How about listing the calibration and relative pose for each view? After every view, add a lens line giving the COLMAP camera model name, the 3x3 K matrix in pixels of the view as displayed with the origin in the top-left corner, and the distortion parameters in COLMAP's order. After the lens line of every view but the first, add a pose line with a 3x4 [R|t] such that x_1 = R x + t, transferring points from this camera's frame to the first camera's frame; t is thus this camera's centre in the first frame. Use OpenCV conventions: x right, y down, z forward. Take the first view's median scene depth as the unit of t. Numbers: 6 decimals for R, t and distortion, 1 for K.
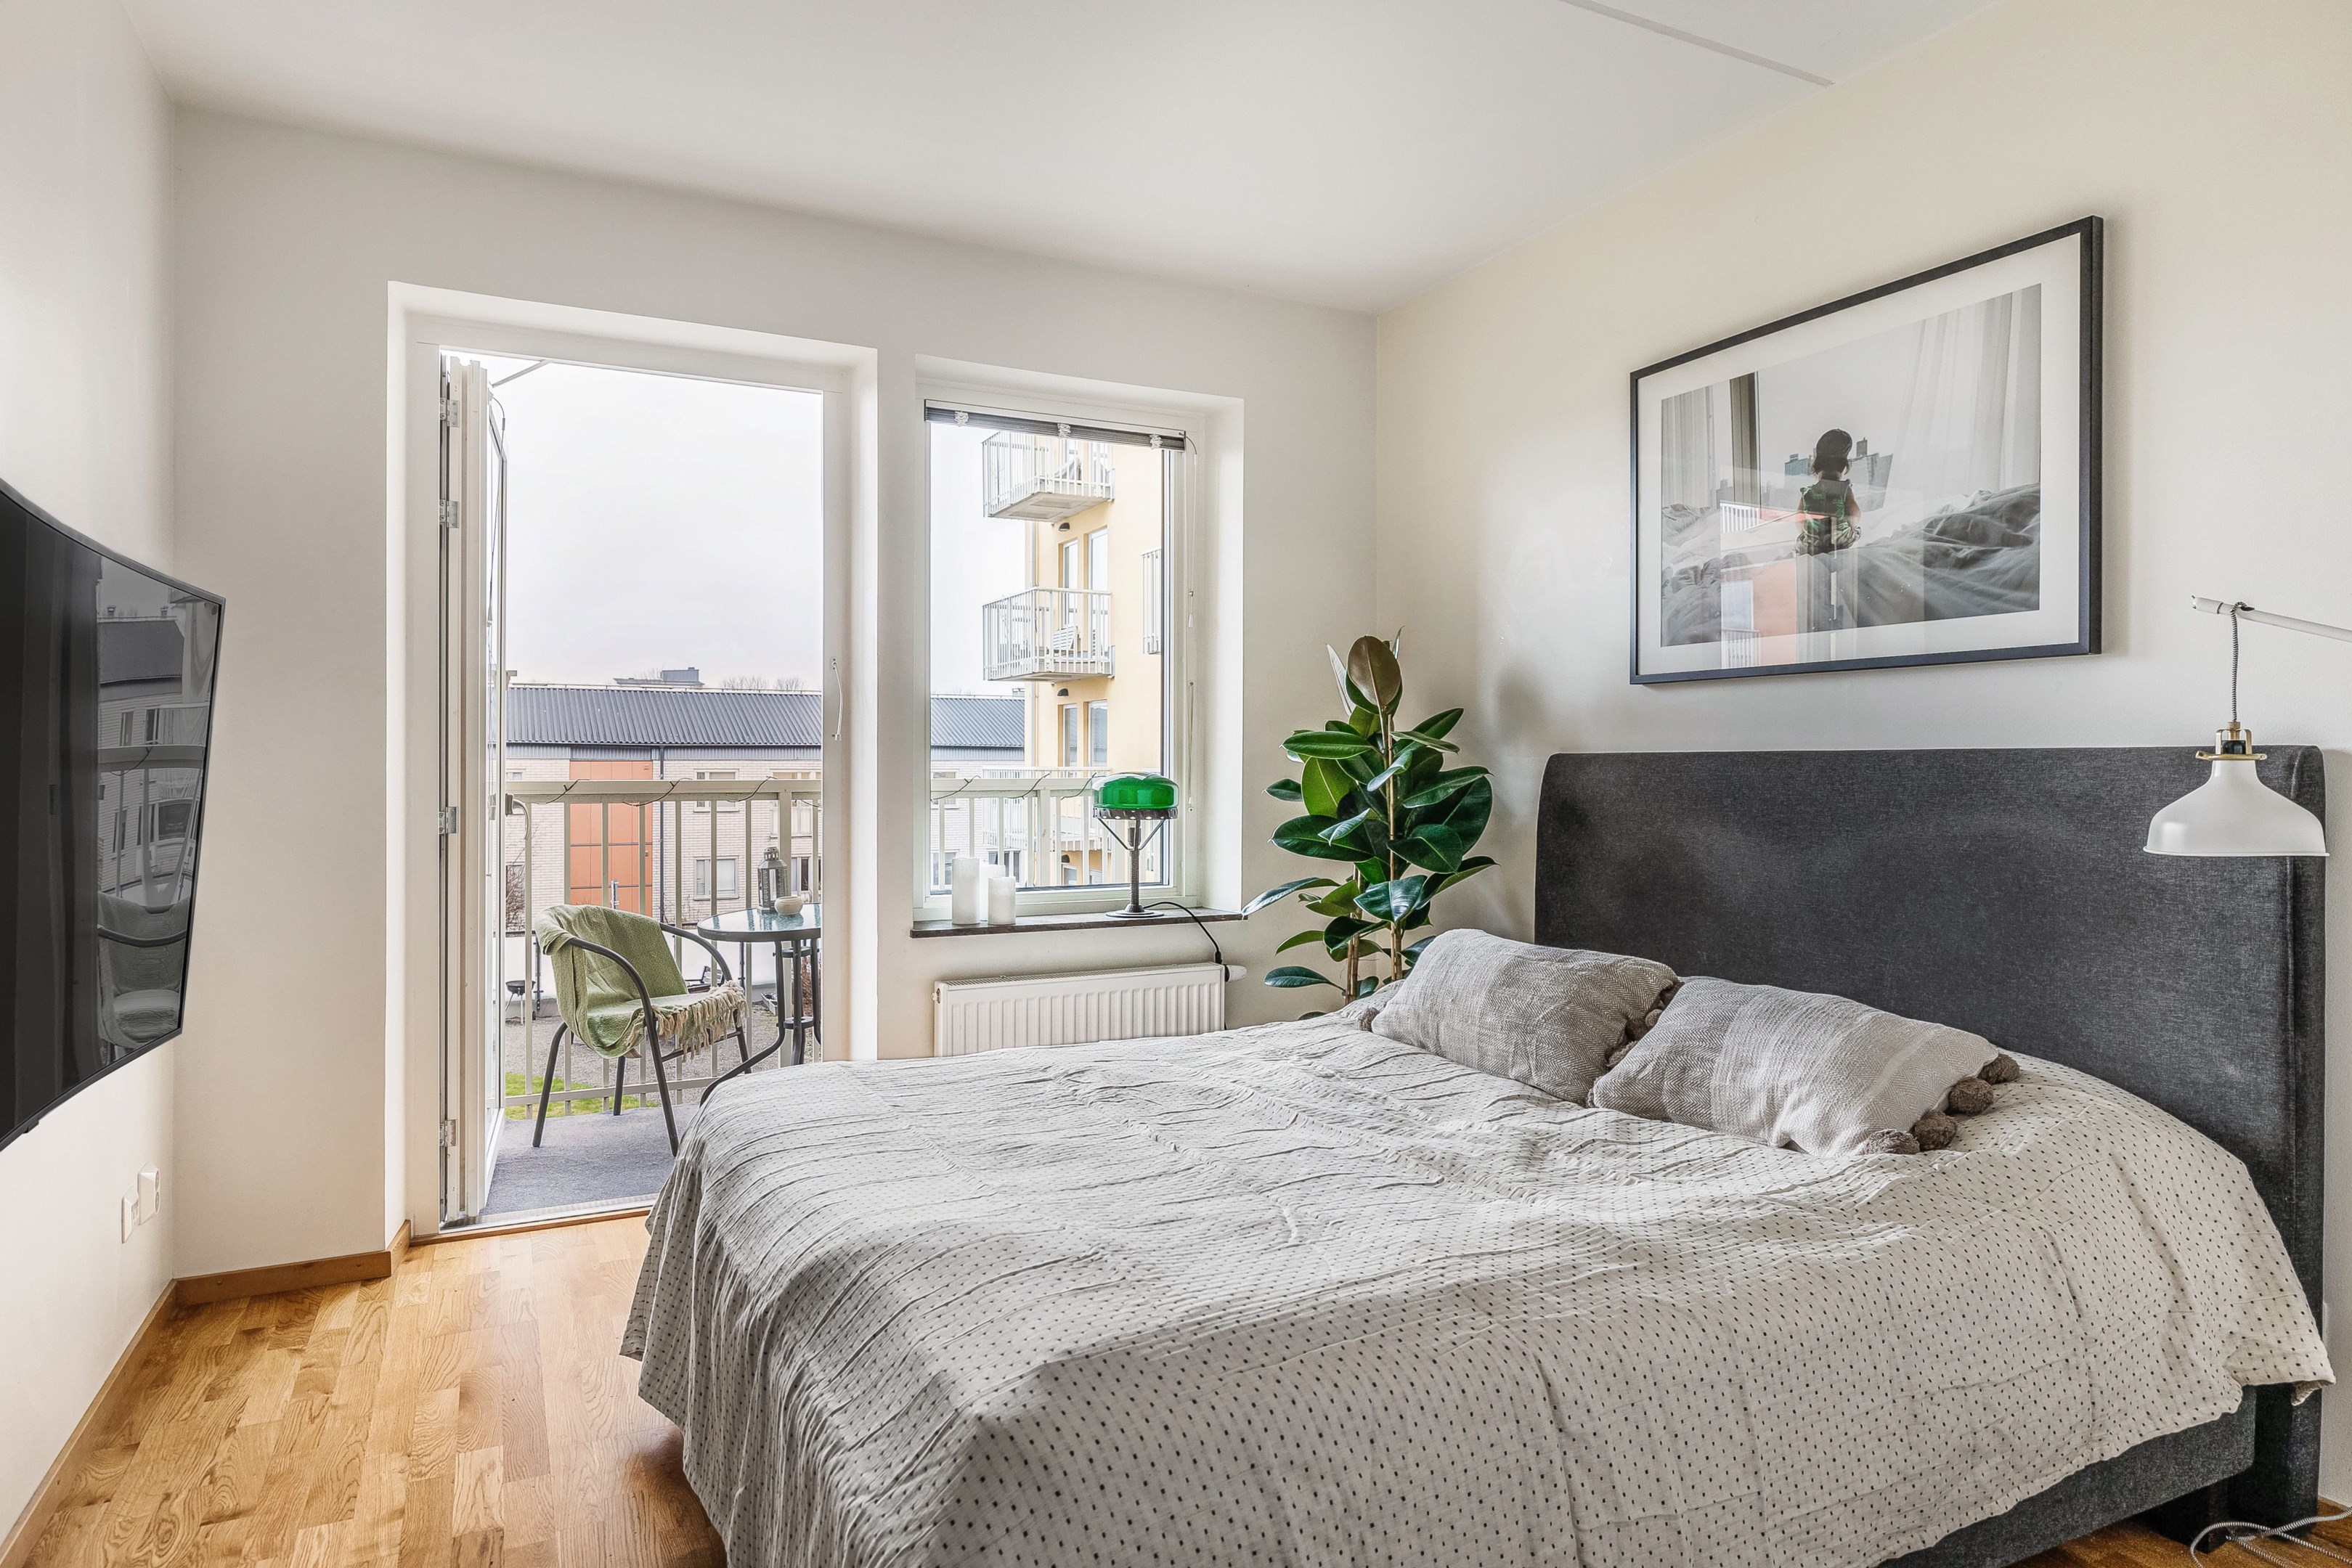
lens RADIAL K [[1323.6, 0, 1171.7], [0, 1323.6, 773.4], [0, 0, 1]] dist [-0.000658, -0.000133]
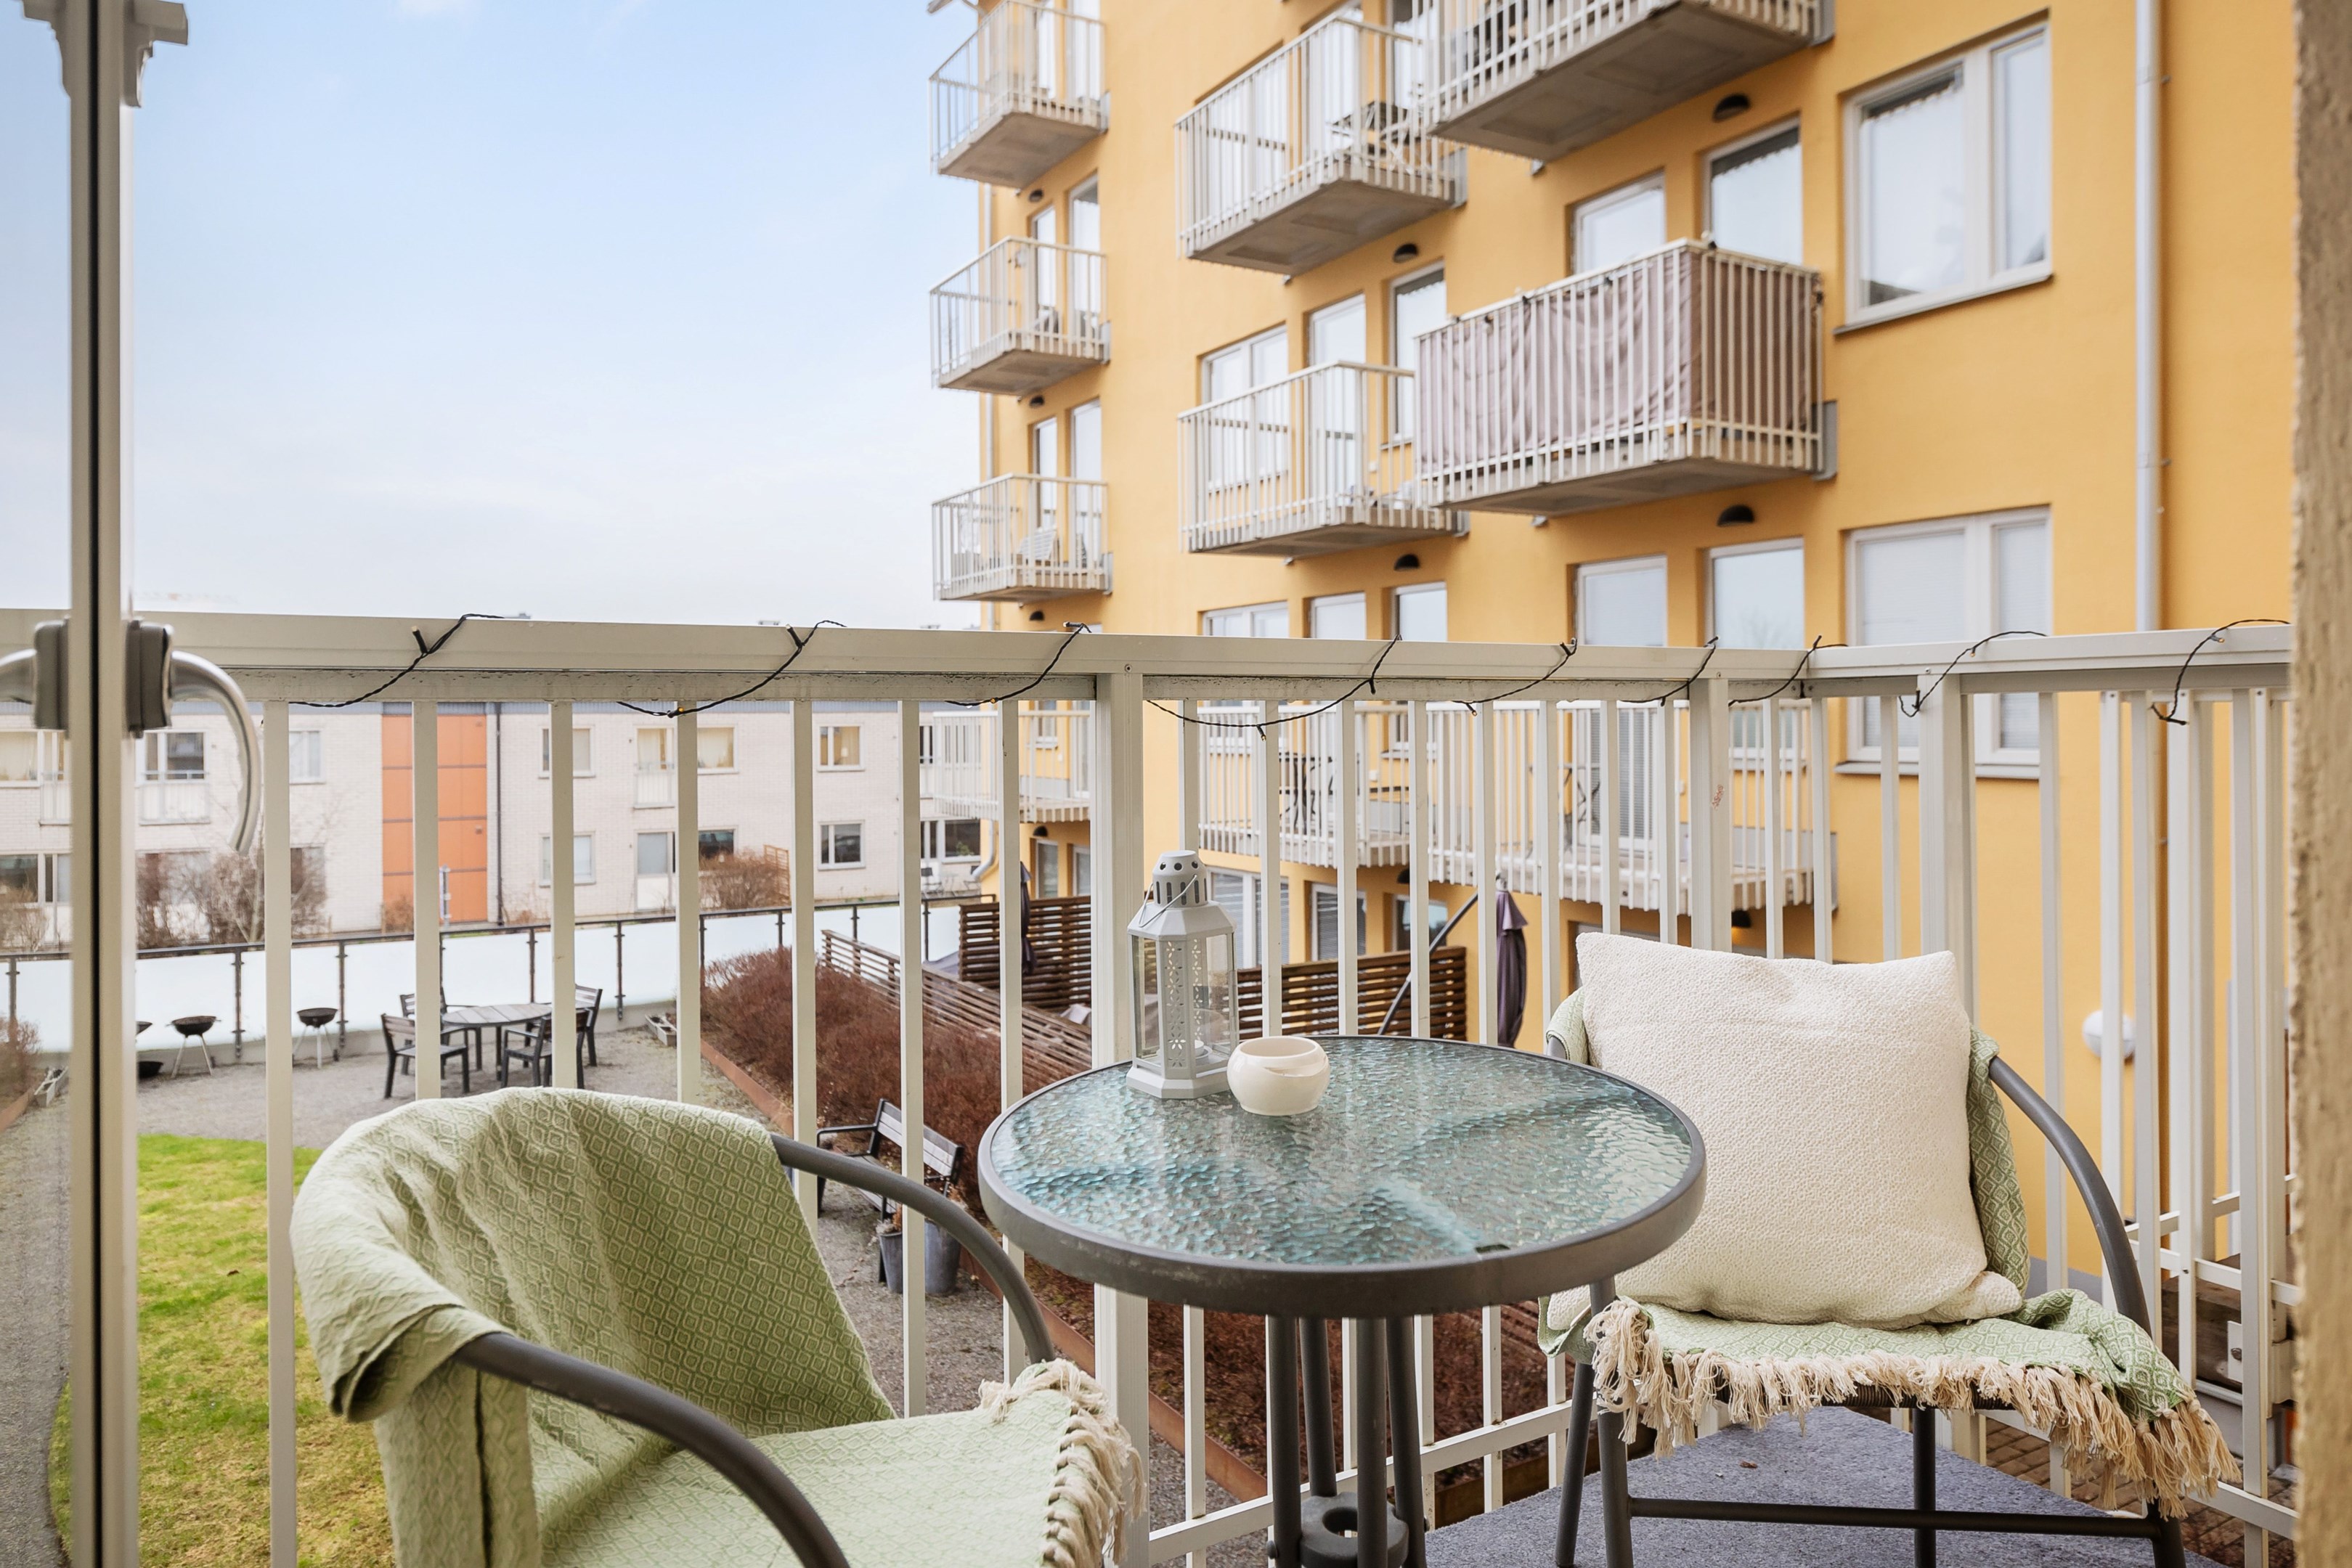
lens RADIAL K [[1522.8, 0, 1175.7], [0, 1522.8, 719.8], [0, 0, 1]] dist [-0.001127, 0.000643]
pose [[0.998412, -0.010630, 0.055321, -0.053573], [0.010894, 0.999931, -0.004461, 0.004746], [-0.055270, 0.005057, 0.998459, 0.113775]]
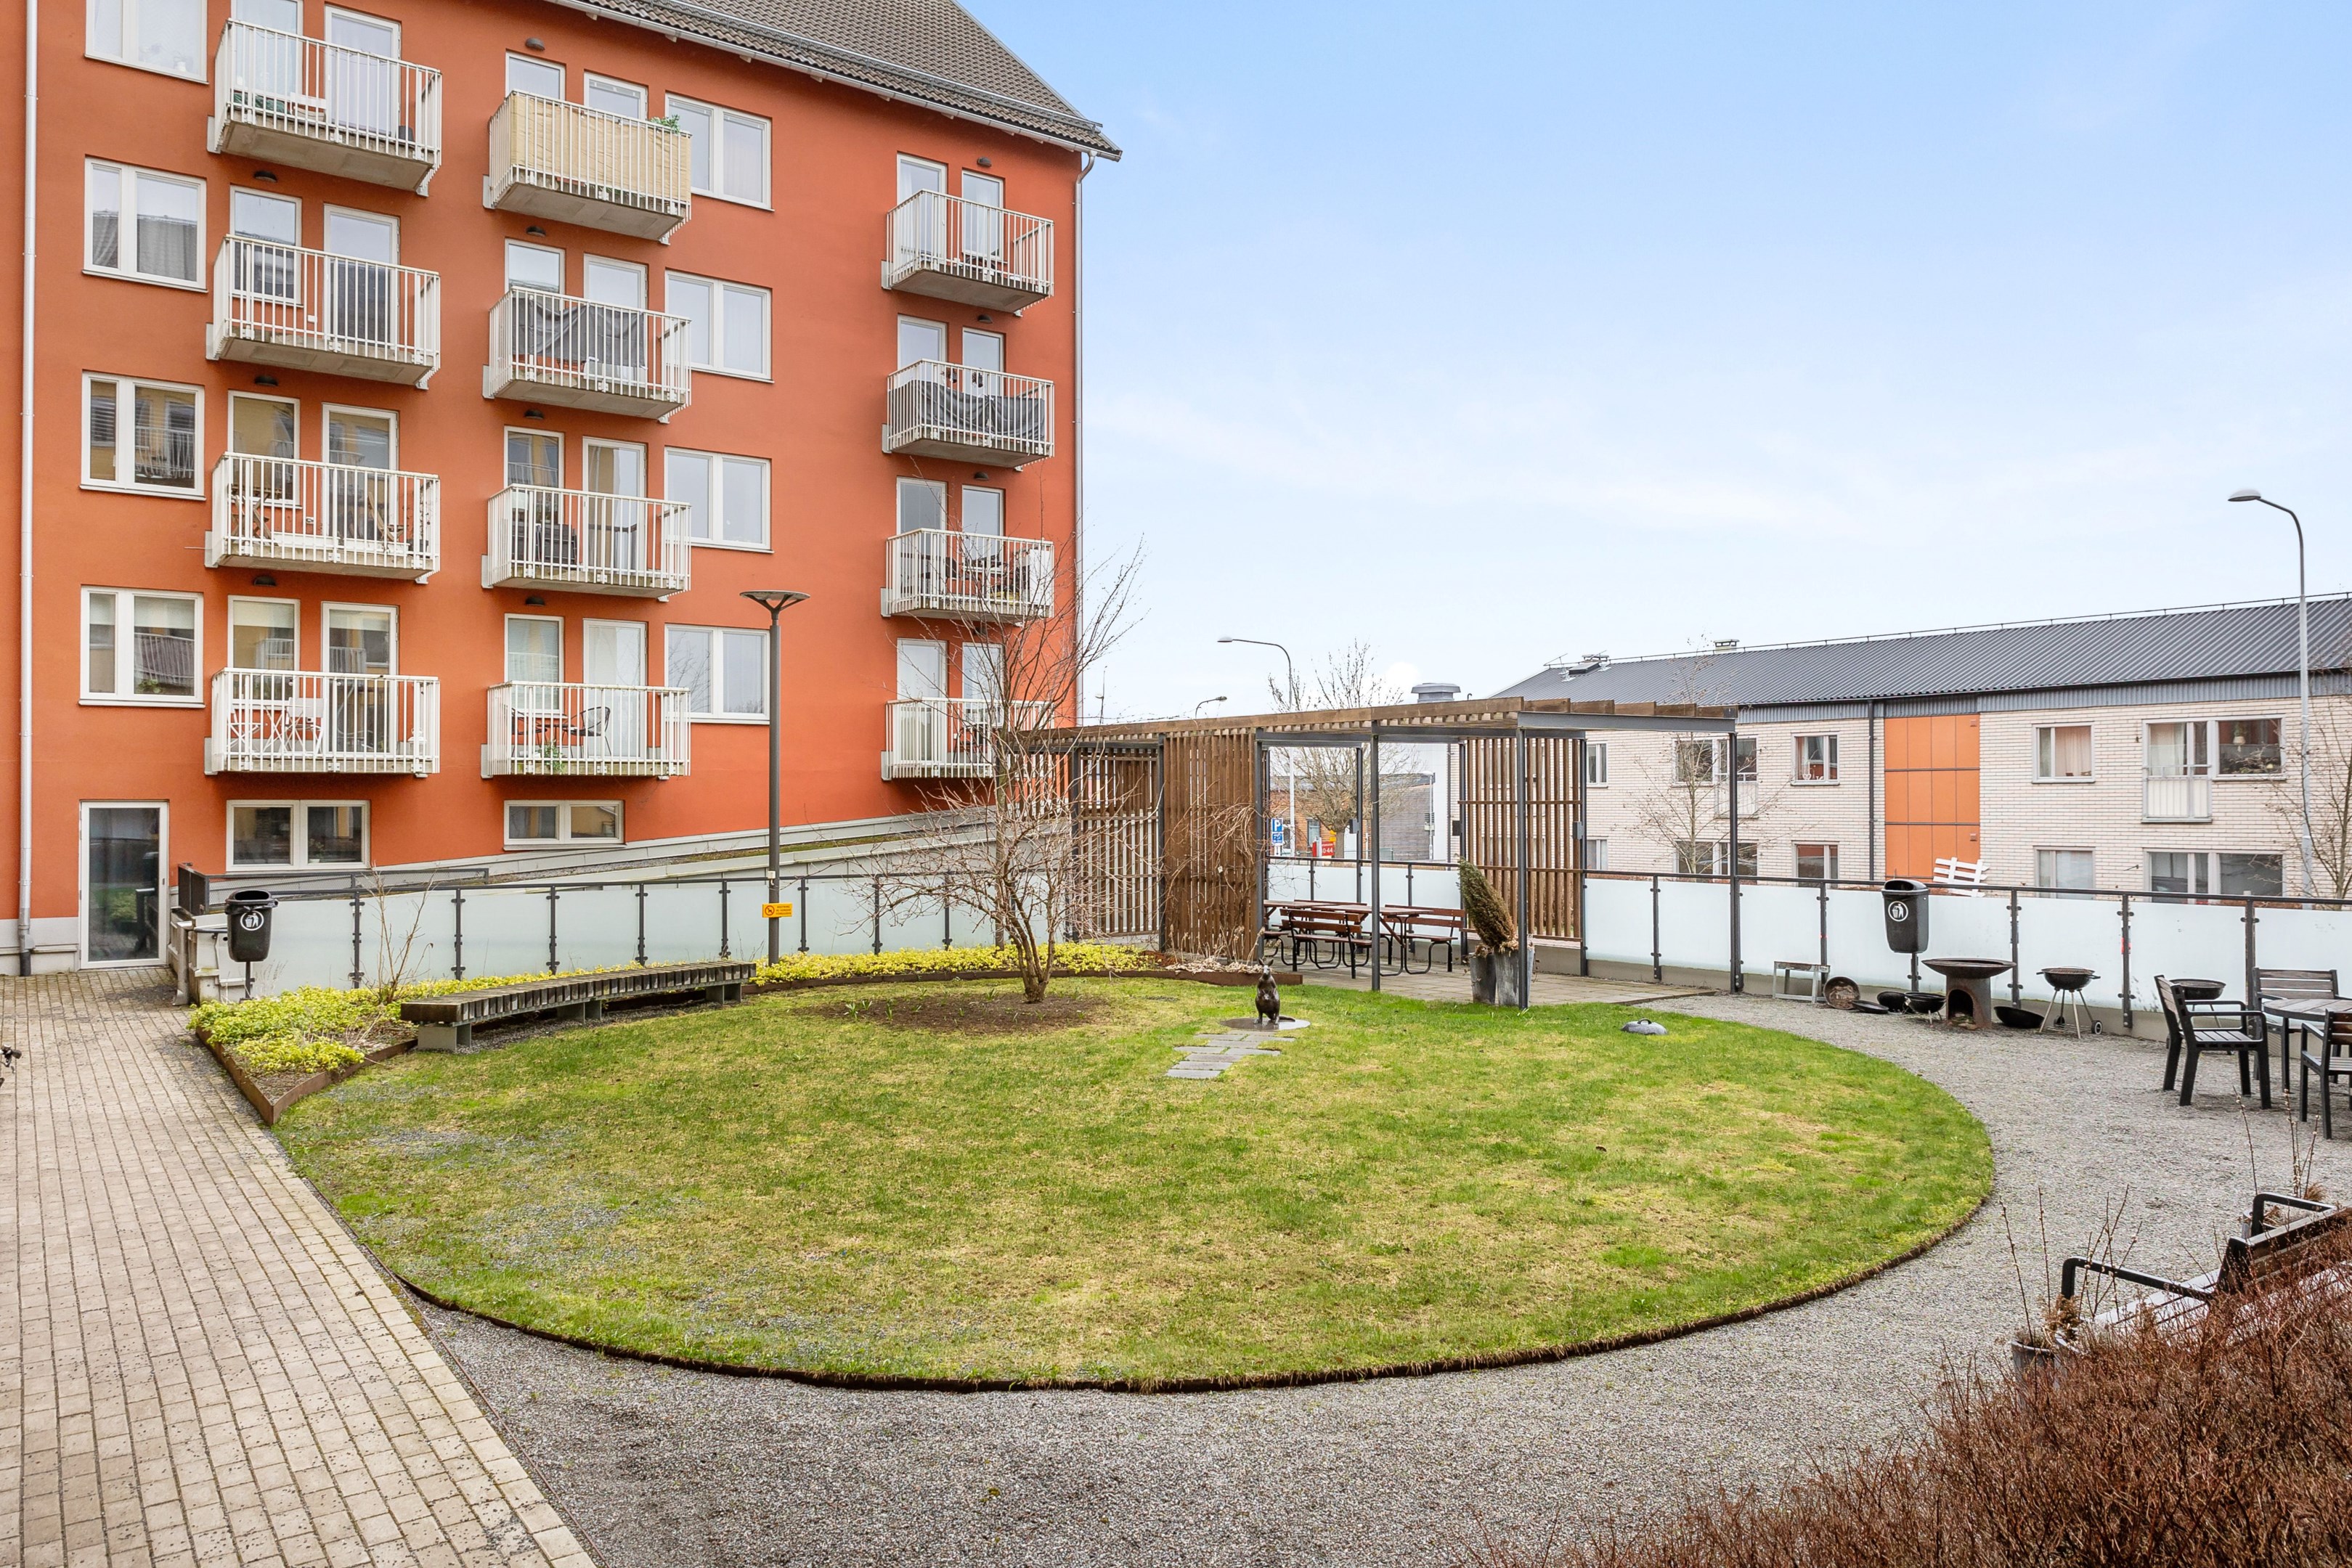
lens RADIAL K [[1608.4, 0, 1176.0], [0, 1608.4, 784.0], [0, 0, 1]] dist [0.010991, 0.001187]
pose [[0.161895, -0.015738, -0.986683, 0.116086], [-0.004566, 0.999850, -0.016697, 0.081173], [0.986798, 0.007208, 0.161798, 0.421394]]
